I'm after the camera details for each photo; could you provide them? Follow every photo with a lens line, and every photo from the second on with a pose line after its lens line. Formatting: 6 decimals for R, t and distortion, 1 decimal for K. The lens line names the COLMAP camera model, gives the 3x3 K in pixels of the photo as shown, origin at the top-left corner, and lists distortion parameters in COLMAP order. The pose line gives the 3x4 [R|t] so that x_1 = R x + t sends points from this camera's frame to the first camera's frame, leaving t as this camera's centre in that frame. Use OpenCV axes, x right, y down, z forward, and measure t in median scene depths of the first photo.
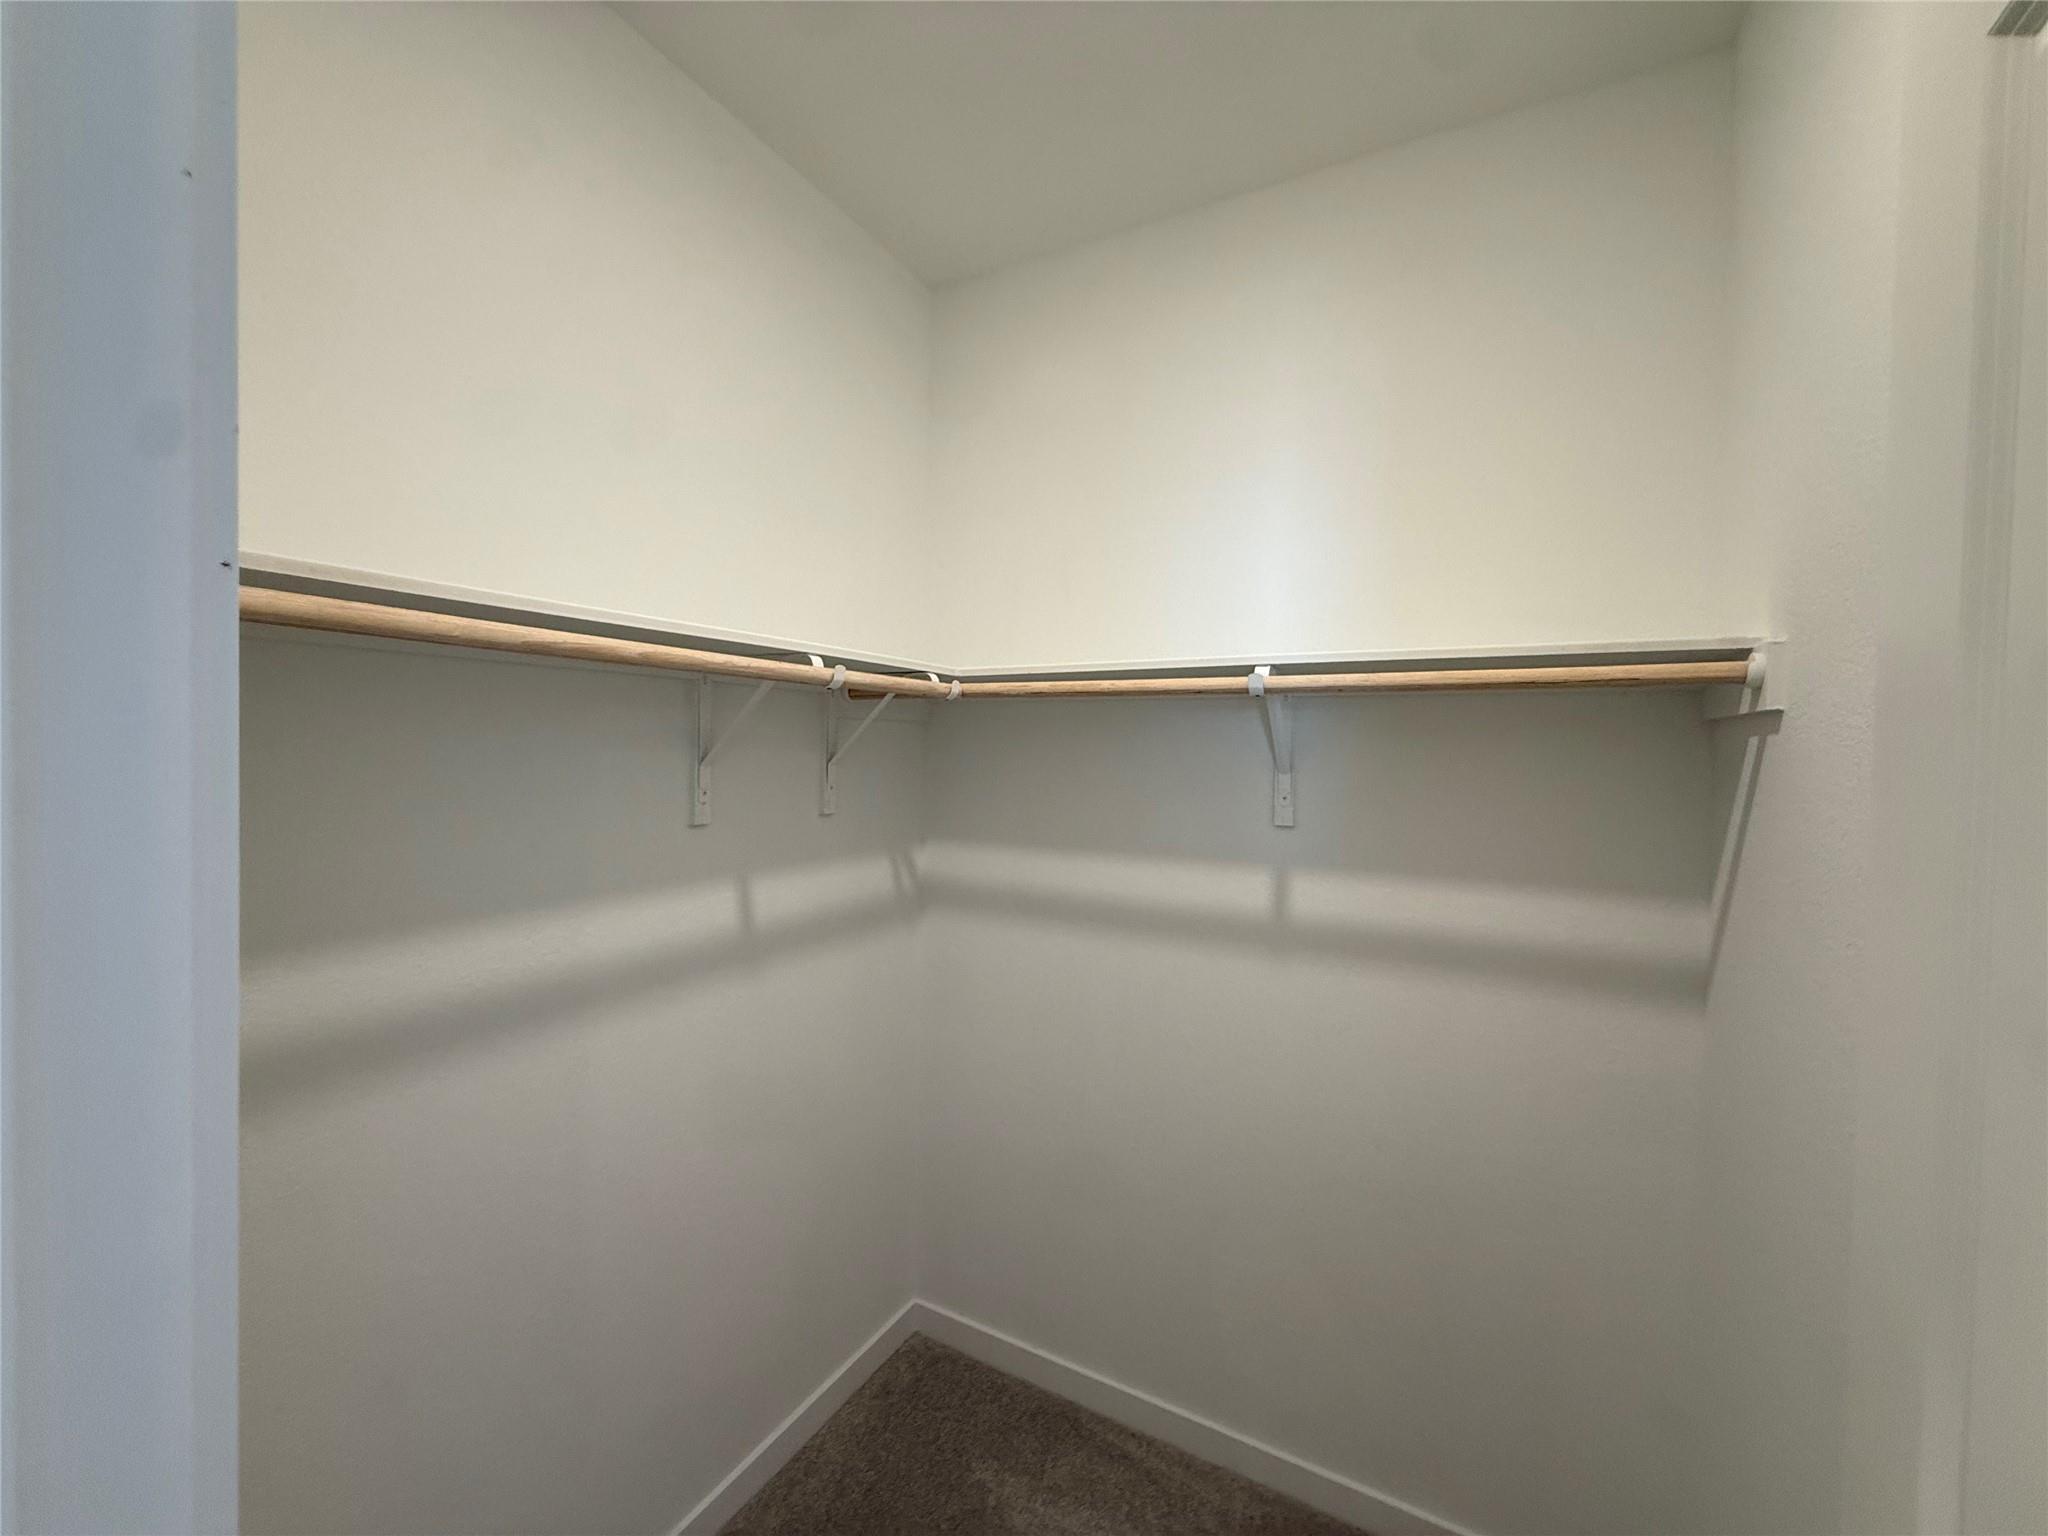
lens RADIAL K [[810.9, 0, 1024.0], [0, 810.9, 768.0], [0, 0, 1]] dist [0.013115, -0.000018]
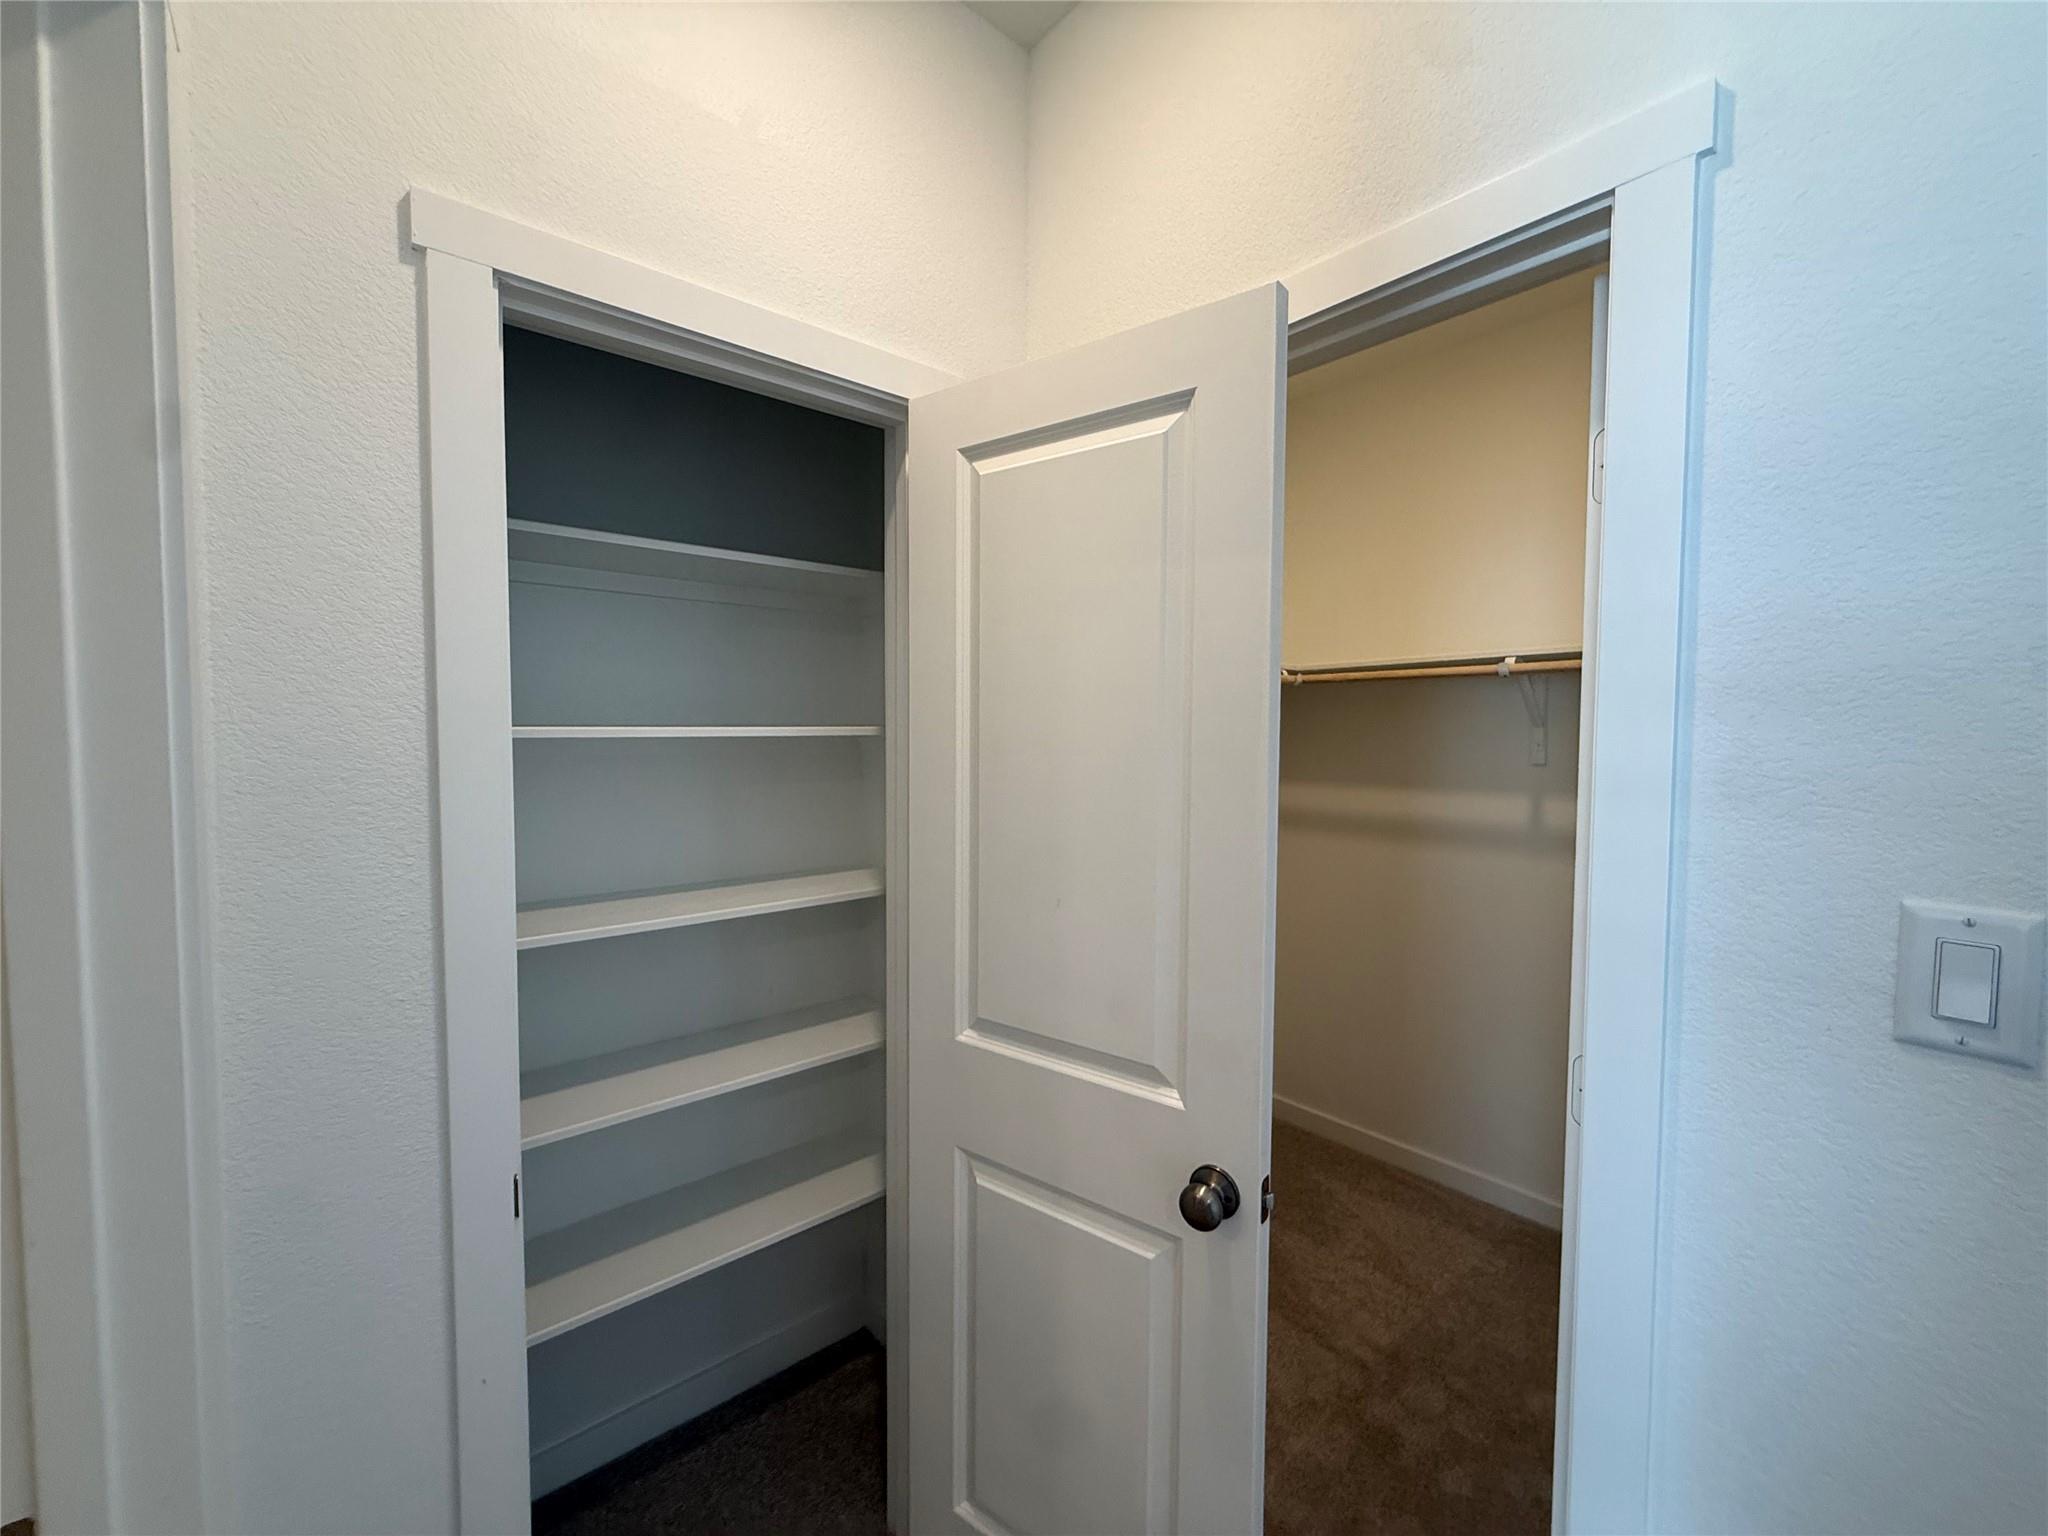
lens RADIAL K [[810.9, 0, 1024.0], [0, 810.9, 768.0], [0, 0, 1]] dist [0.013115, -0.000018]
pose [[0.935471, 0.001758, -0.353398, -0.027870], [0.001830, 0.999950, 0.009818, 0.062936], [0.353398, -0.009831, 0.935421, -0.709335]]
